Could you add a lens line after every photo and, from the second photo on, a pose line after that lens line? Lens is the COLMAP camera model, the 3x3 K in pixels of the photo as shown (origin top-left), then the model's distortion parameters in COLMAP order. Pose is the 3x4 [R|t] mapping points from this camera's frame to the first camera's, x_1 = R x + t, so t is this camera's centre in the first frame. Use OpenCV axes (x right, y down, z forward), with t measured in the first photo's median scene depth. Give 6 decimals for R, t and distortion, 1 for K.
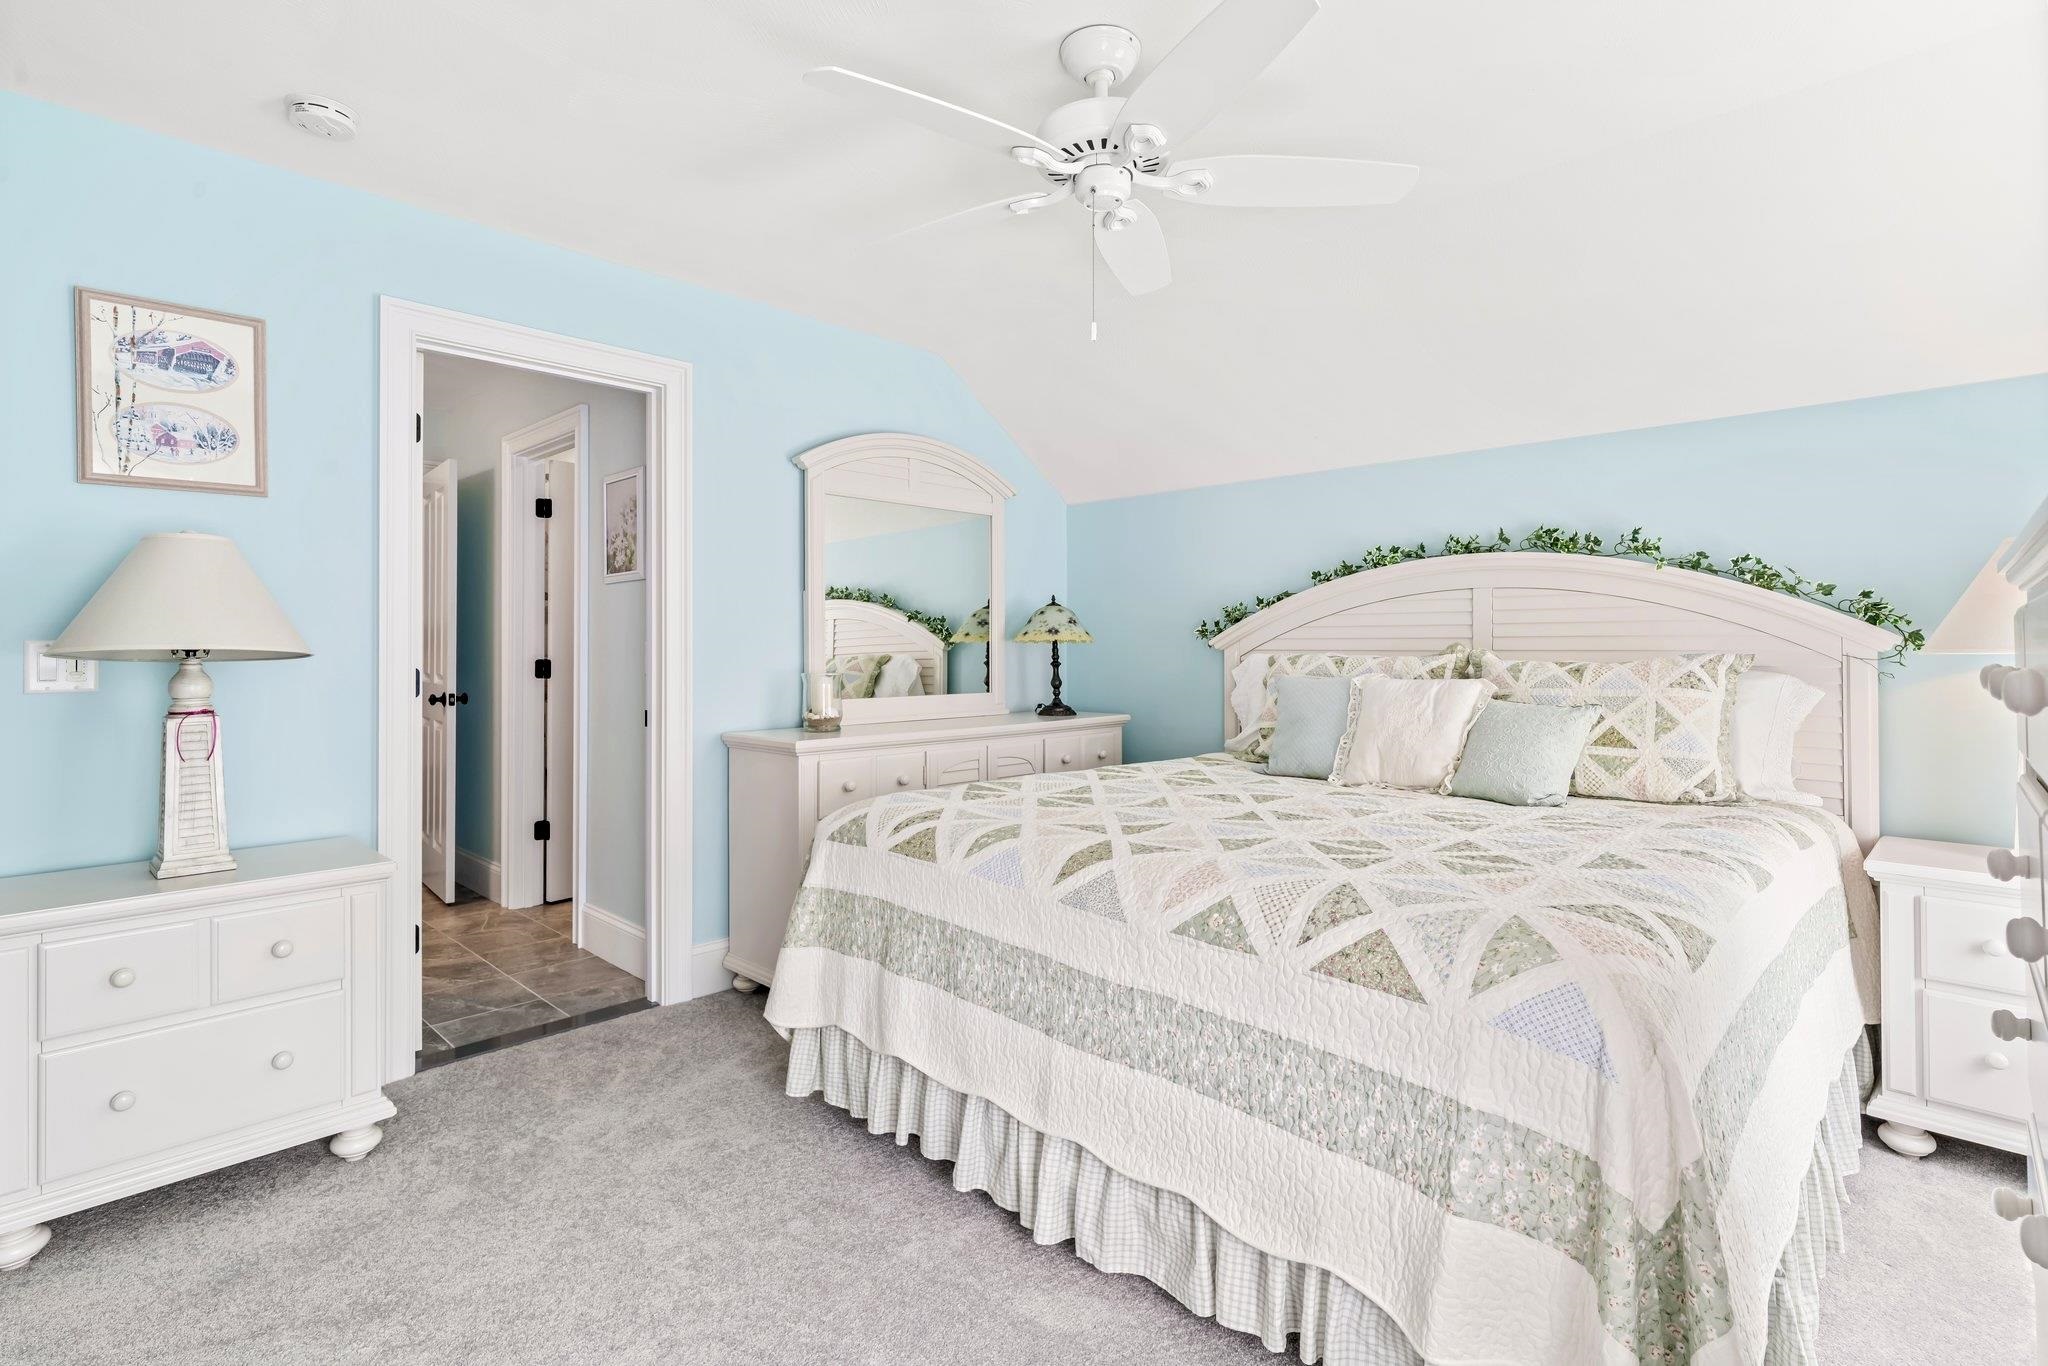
lens RADIAL K [[976.6, 0, 1027.6], [0, 976.6, 643.4], [0, 0, 1]] dist [0.002016, 0.000303]
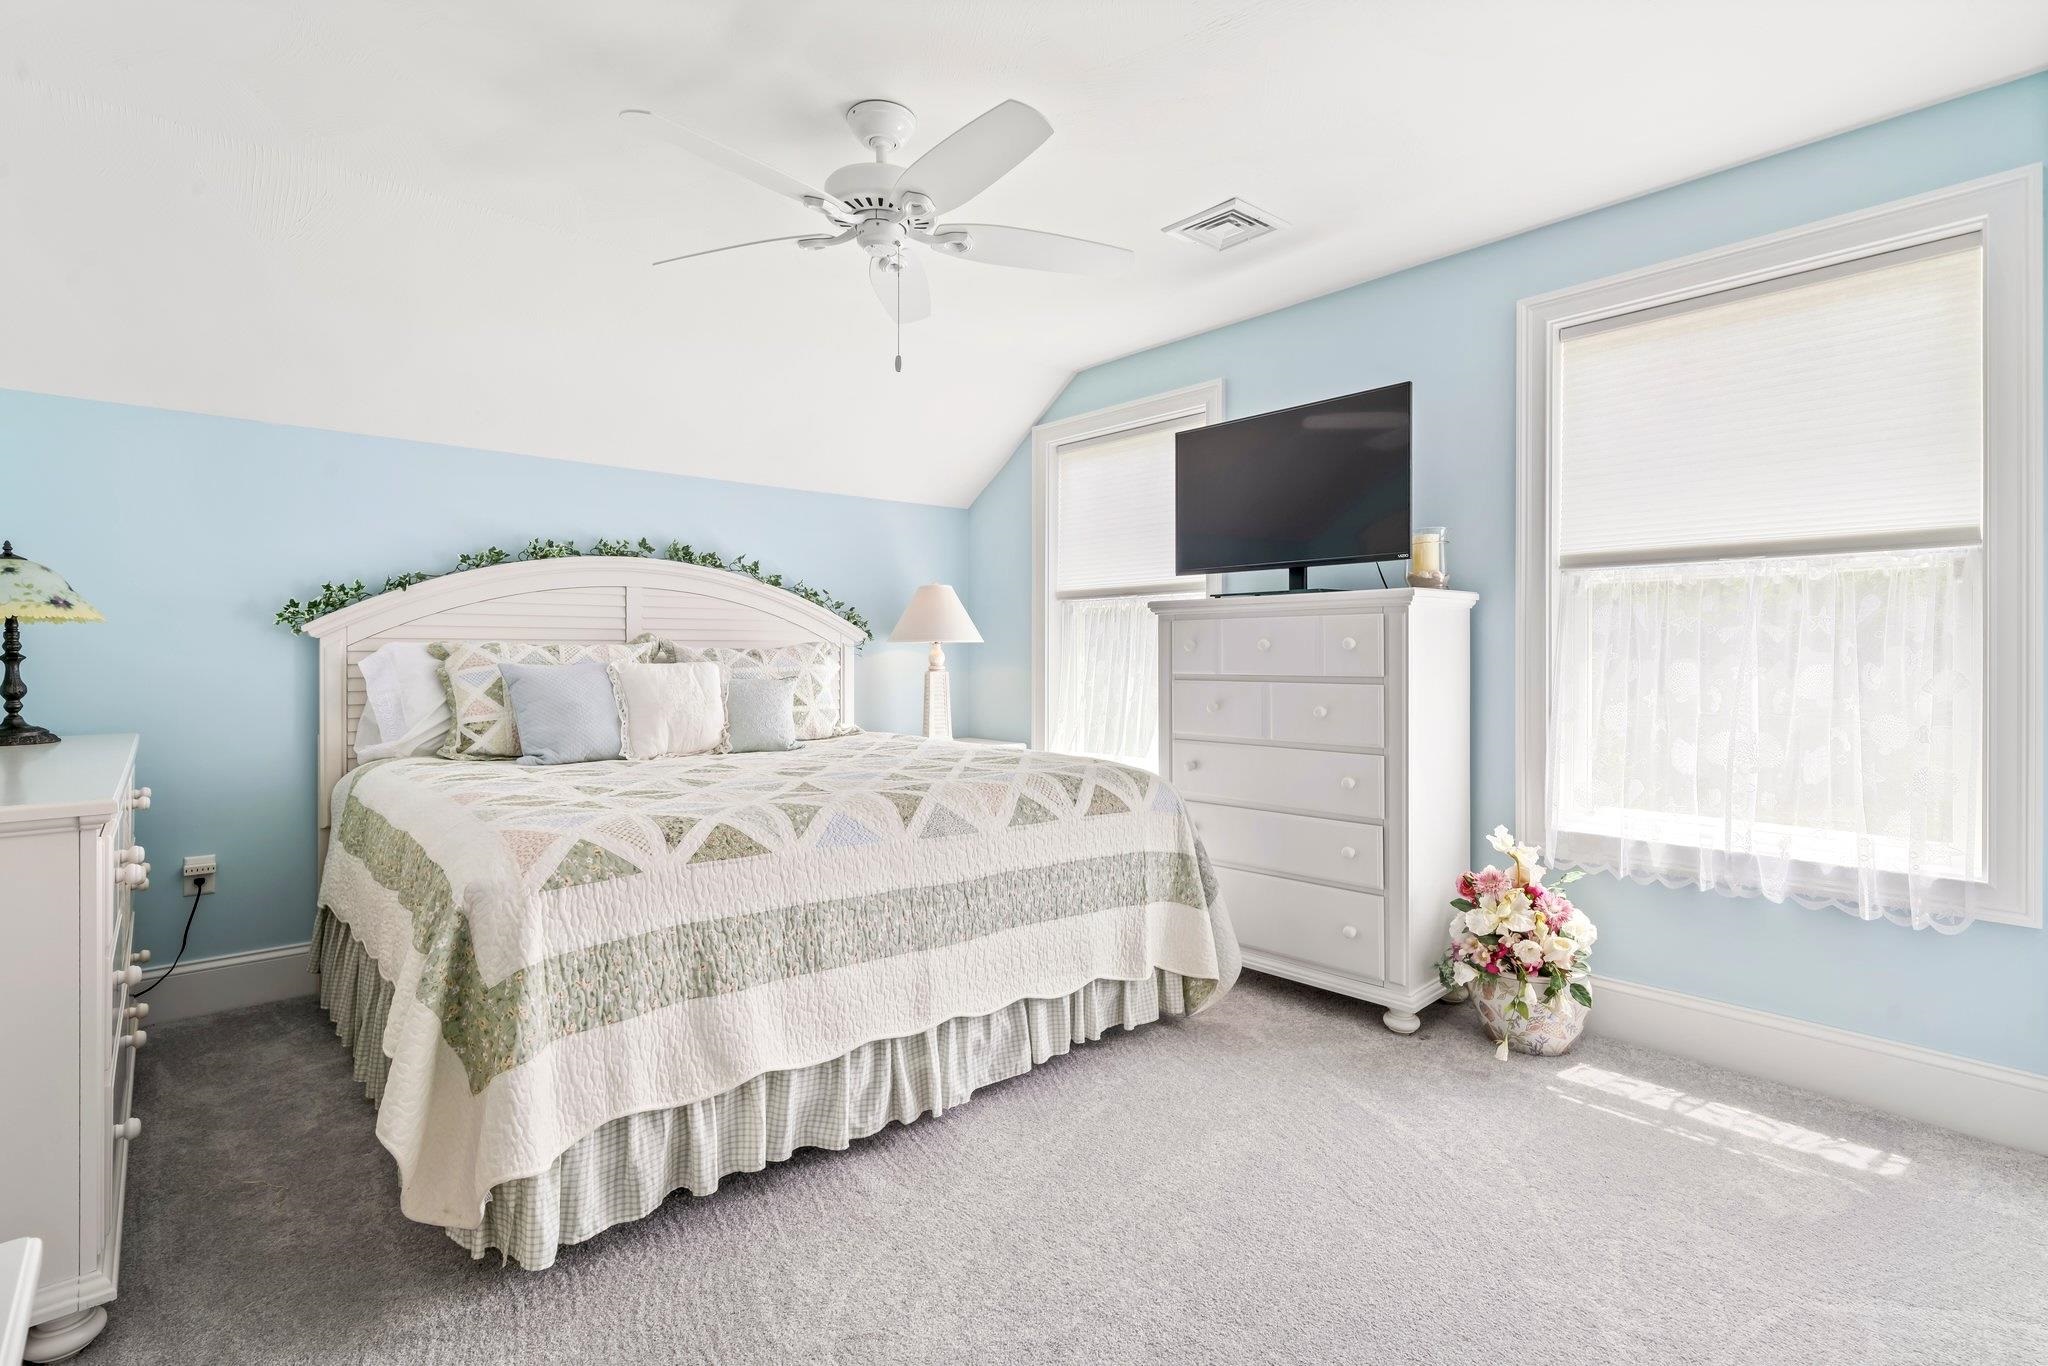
lens RADIAL K [[945.1, 0, 1026.8], [0, 945.1, 658.3], [0, 0, 1]] dist [-0.000024, 0.000057]
pose [[0.087932, -0.008208, 0.996093, -0.810163], [-0.003336, 0.999958, 0.008534, 0.023172], [-0.996121, -0.004074, 0.087901, 0.556823]]
